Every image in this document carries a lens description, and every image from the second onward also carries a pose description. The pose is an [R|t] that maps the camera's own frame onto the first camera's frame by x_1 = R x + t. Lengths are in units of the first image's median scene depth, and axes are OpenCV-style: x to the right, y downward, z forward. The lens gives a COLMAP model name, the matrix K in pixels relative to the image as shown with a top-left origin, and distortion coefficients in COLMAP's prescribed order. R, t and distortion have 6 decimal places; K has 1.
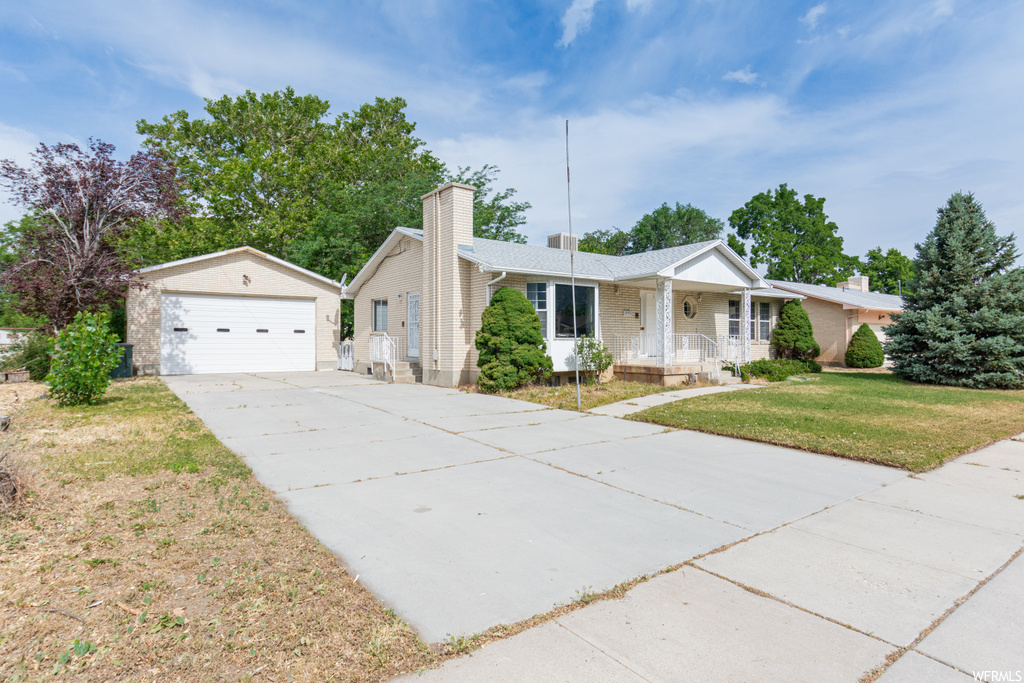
lens RADIAL K [[534.1, 0, 511.9], [0, 534.1, 340.5], [0, 0, 1]] dist [-0.001150, -0.003645]
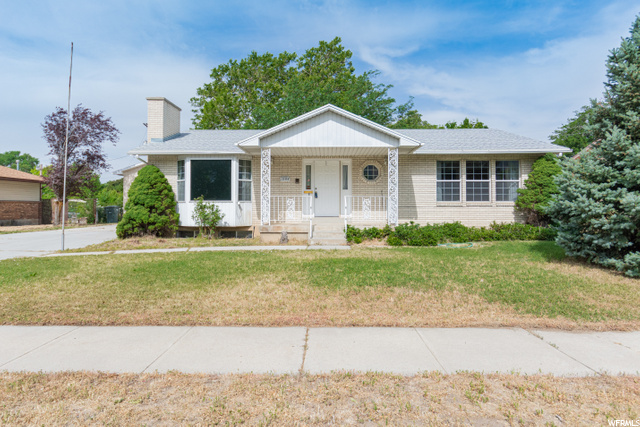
lens RADIAL K [[361.3, 0, 320.2], [0, 361.3, 211.6], [0, 0, 1]] dist [0.000031, 0.000015]
pose [[0.806007, 0.006014, -0.591875, 0.813597], [0.002137, 0.999912, 0.013070, 0.009963], [0.591902, -0.011799, 0.805924, 0.441145]]
